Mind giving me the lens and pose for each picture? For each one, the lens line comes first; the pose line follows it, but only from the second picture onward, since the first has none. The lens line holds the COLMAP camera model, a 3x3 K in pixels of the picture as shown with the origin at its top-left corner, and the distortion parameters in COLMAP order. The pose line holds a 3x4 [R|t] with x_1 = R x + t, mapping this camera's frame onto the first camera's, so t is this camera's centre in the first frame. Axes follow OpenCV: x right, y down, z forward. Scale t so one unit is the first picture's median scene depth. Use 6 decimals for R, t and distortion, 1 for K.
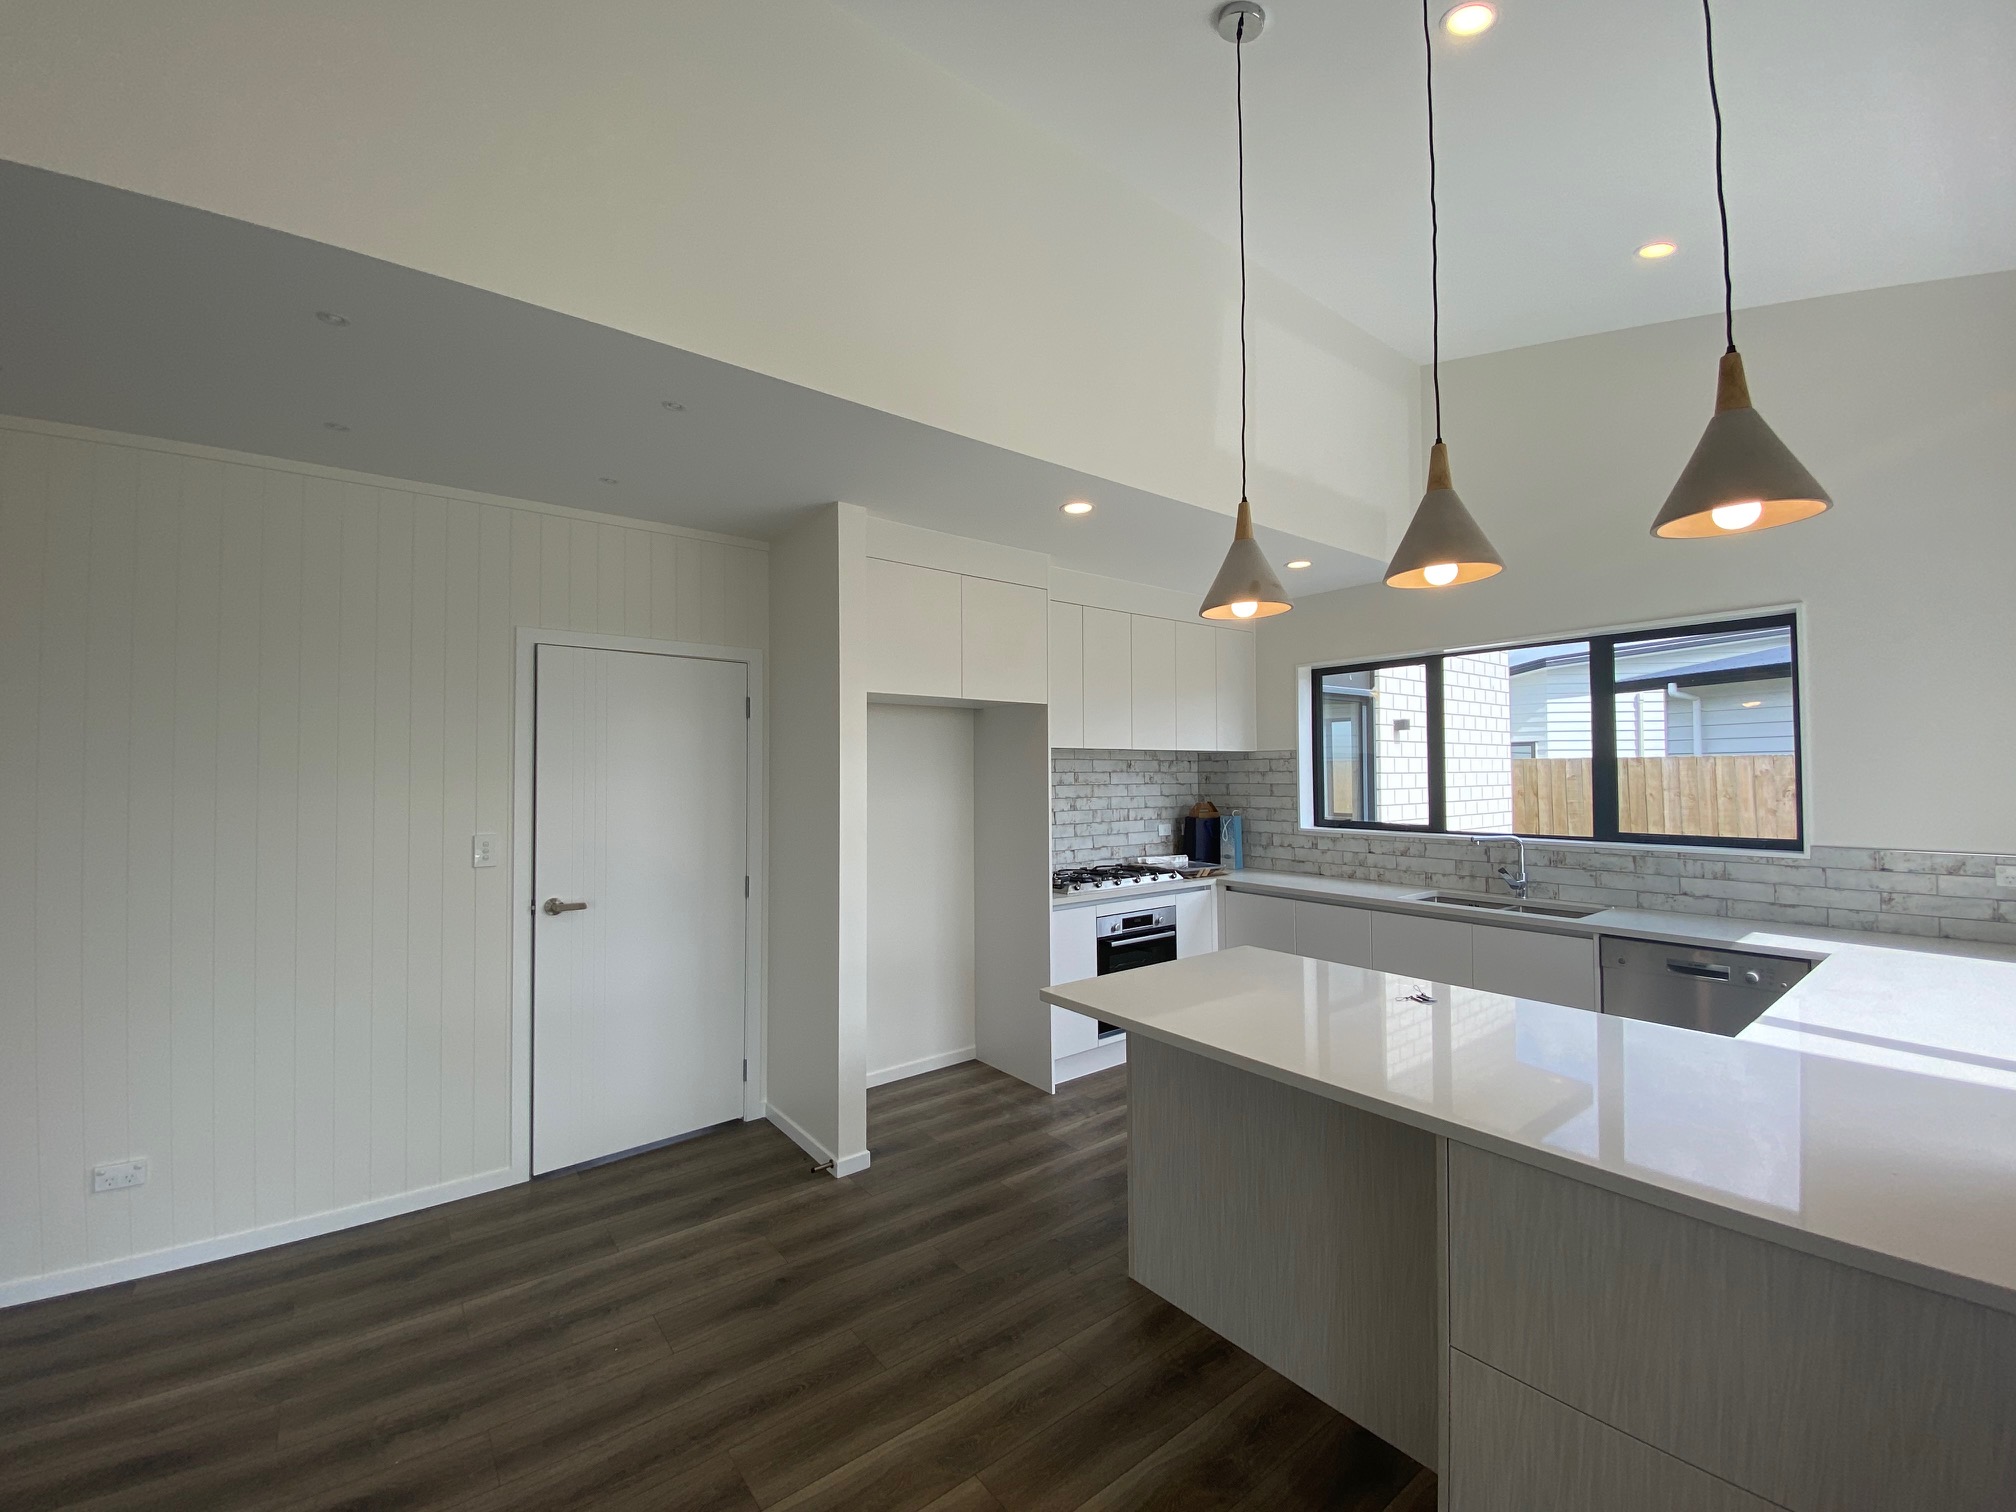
lens RADIAL K [[822.4, 0, 1000.3], [0, 822.4, 761.5], [0, 0, 1]] dist [0.000606, -0.000318]
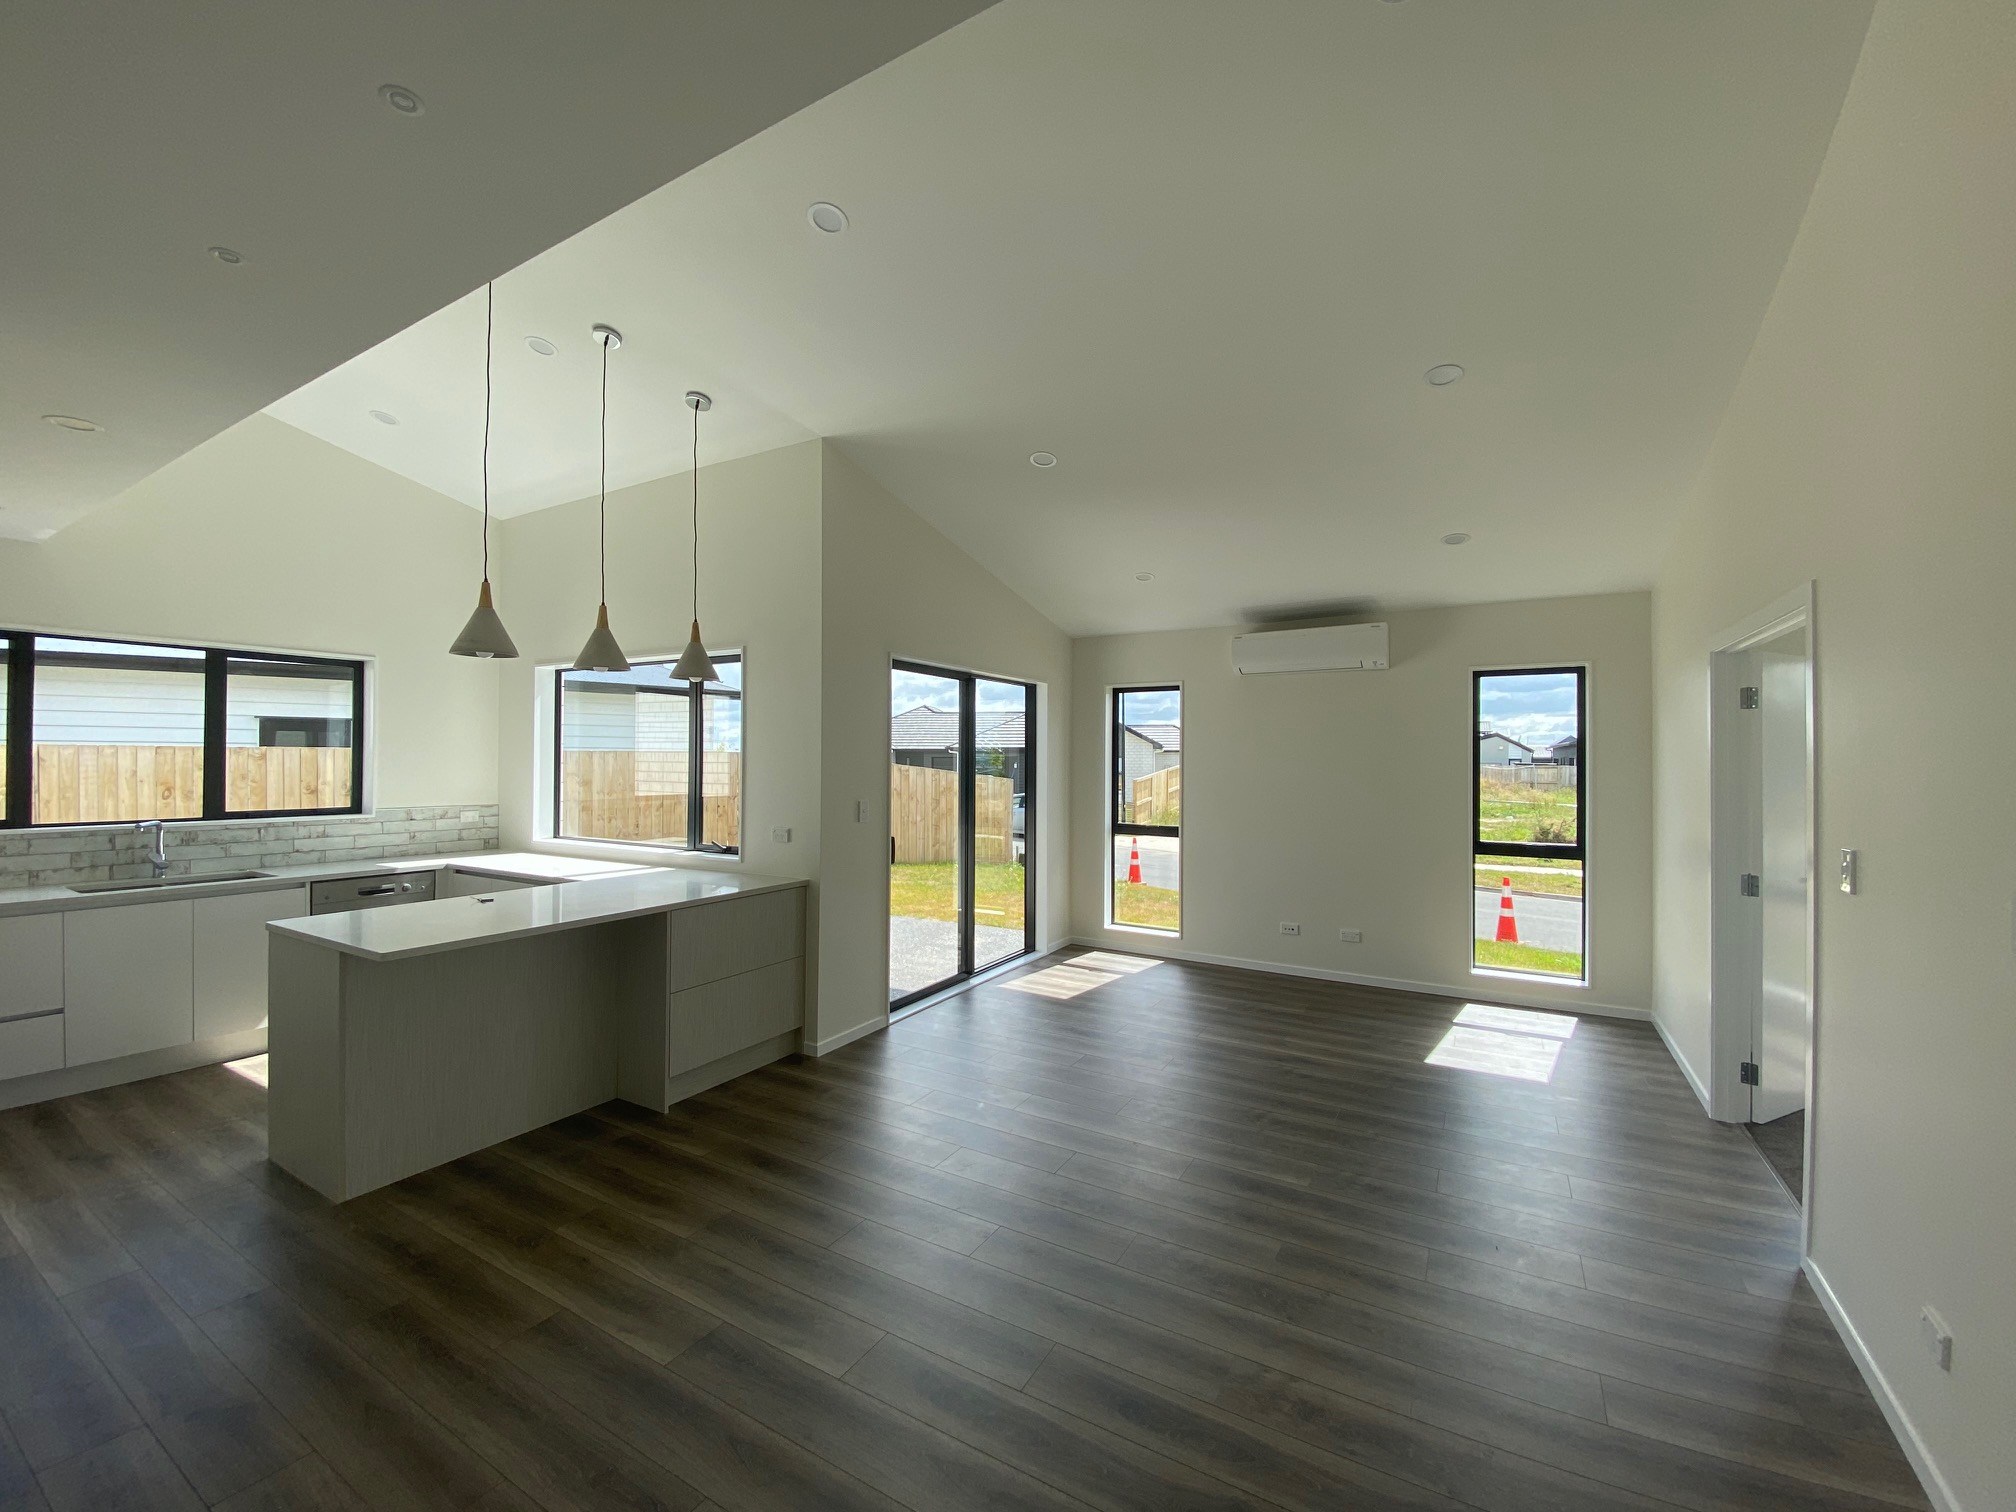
lens RADIAL K [[822.4, 0, 1005.6], [0, 822.4, 759.7], [0, 0, 1]] dist [0.000606, -0.000318]
pose [[-0.369325, 0.009345, 0.929253, -0.886936], [-0.018150, 0.999686, -0.017267, 0.010012], [-0.929123, -0.023243, -0.369039, 0.411422]]
